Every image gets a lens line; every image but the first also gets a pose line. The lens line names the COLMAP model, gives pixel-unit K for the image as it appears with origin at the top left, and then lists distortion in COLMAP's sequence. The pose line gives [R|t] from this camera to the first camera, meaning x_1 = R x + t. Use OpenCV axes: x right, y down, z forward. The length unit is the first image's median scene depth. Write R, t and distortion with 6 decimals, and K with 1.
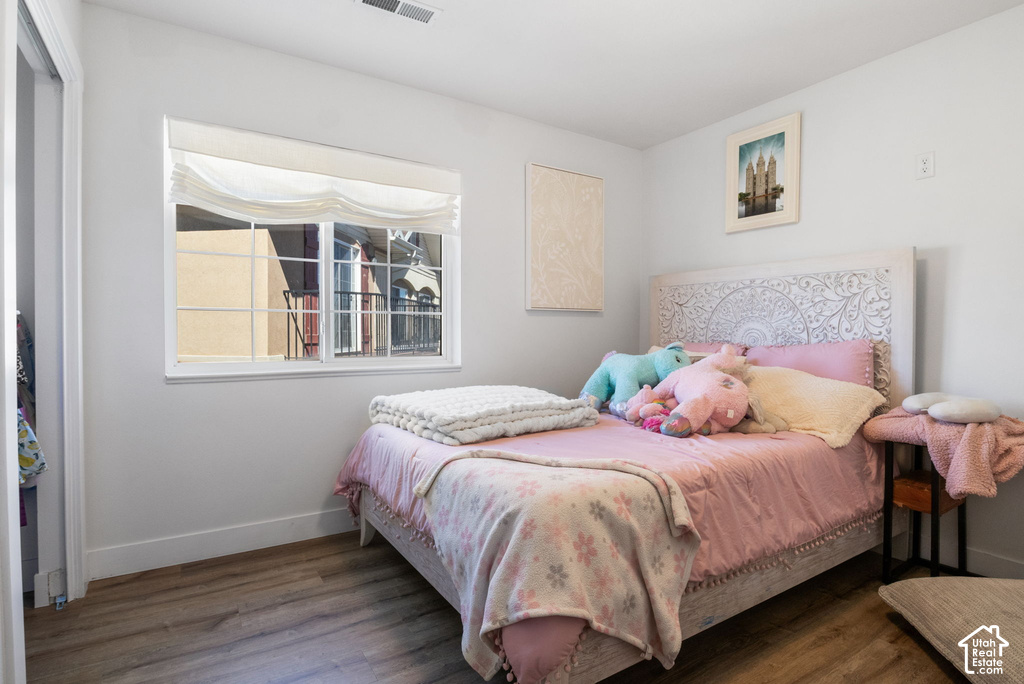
lens RADIAL K [[516.8, 0, 512.7], [0, 516.8, 339.9], [0, 0, 1]] dist [-0.006715, 0.000432]
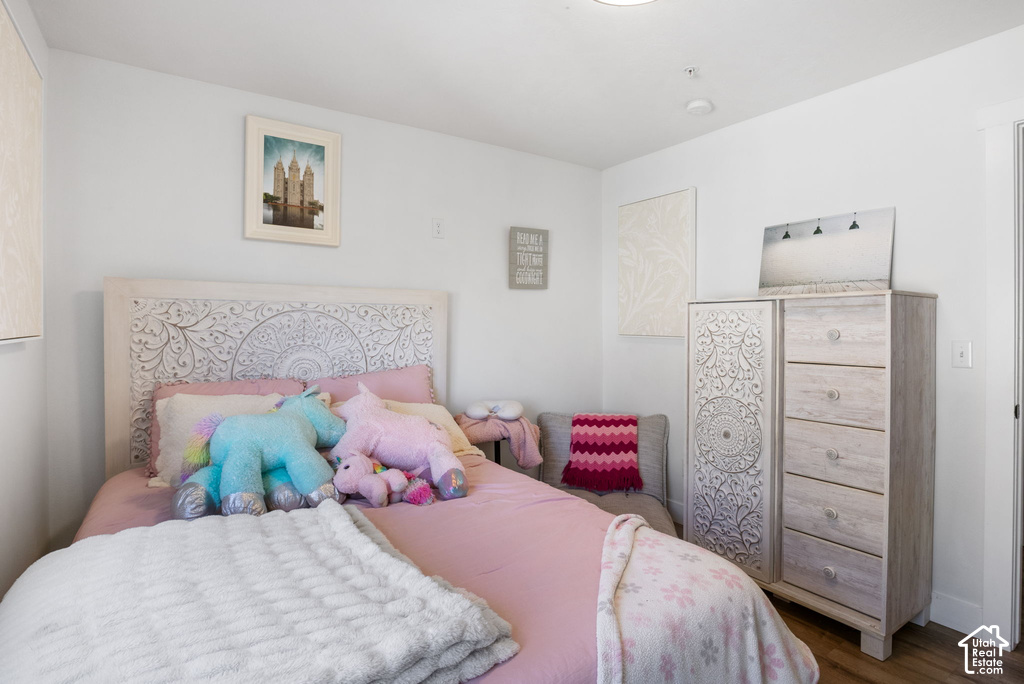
lens RADIAL K [[516.8, 0, 511.9], [0, 516.8, 333.5], [0, 0, 1]] dist [-0.006715, 0.000432]
pose [[-0.004560, -0.020659, 0.999776, -0.406787], [0.016311, 0.999652, 0.020731, -0.077155], [-0.999857, 0.016402, -0.004221, 0.654692]]
